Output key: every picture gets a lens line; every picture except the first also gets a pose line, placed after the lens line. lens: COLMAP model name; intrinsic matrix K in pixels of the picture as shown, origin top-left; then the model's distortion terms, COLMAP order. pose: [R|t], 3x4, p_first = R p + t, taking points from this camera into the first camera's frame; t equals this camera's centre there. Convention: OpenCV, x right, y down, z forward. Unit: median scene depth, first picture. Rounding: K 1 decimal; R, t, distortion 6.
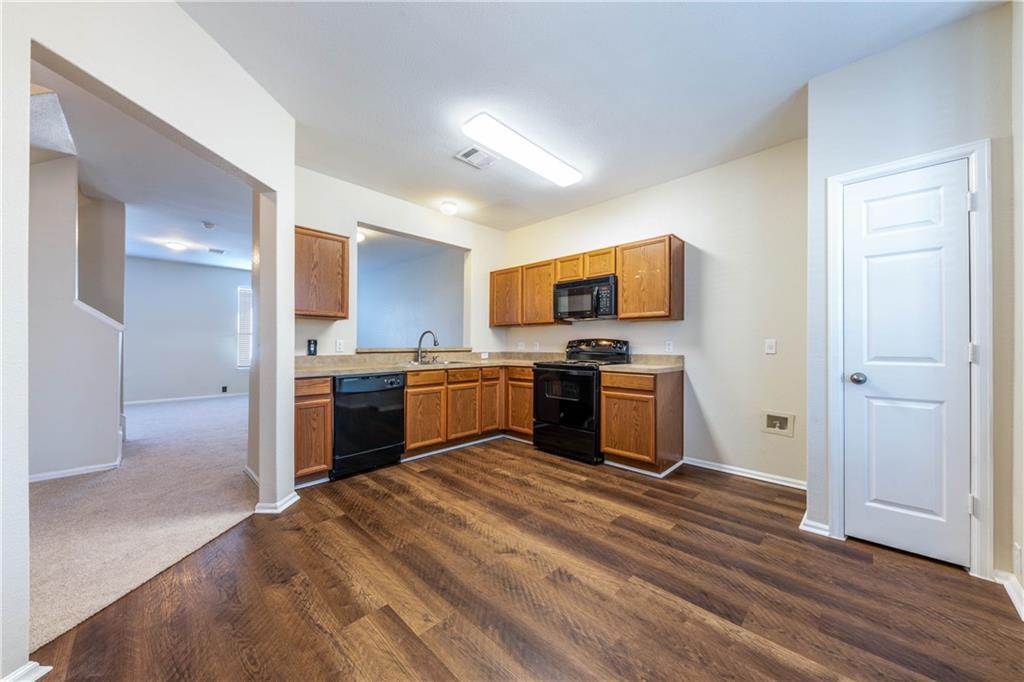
lens RADIAL K [[357.7, 0, 513.6], [0, 357.7, 343.3], [0, 0, 1]] dist [-0.000312, -0.000165]
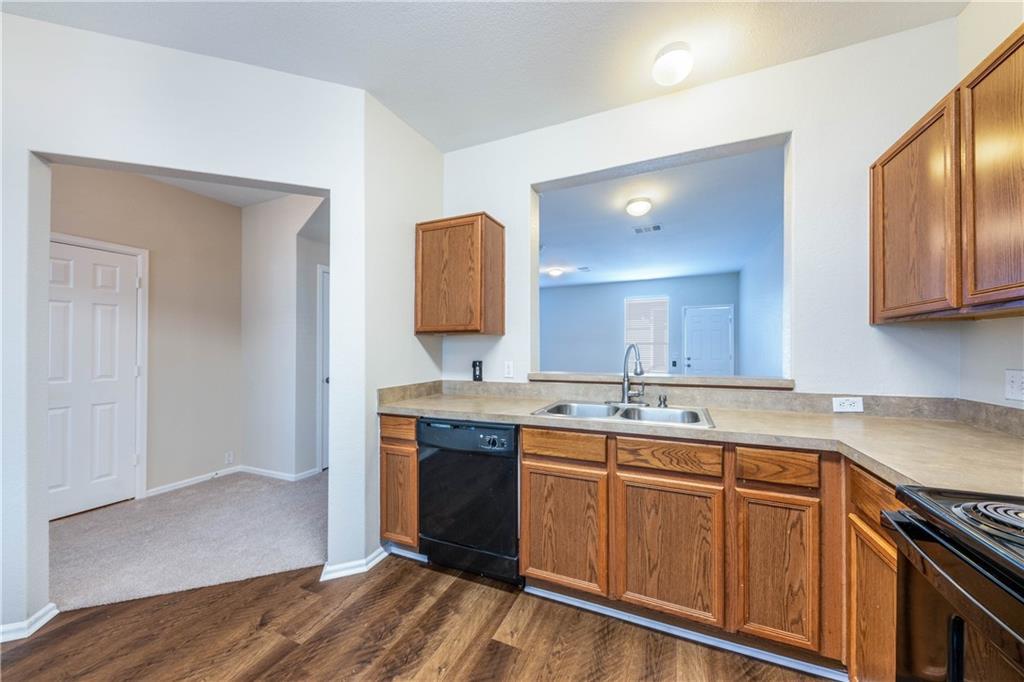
lens RADIAL K [[357.7, 0, 515.0], [0, 357.7, 345.2], [0, 0, 1]] dist [-0.000312, -0.000165]
pose [[0.358356, -0.016992, -0.933430, 0.193946], [0.009370, 0.999849, -0.014604, -0.032154], [0.933538, -0.003513, 0.358462, 0.798223]]
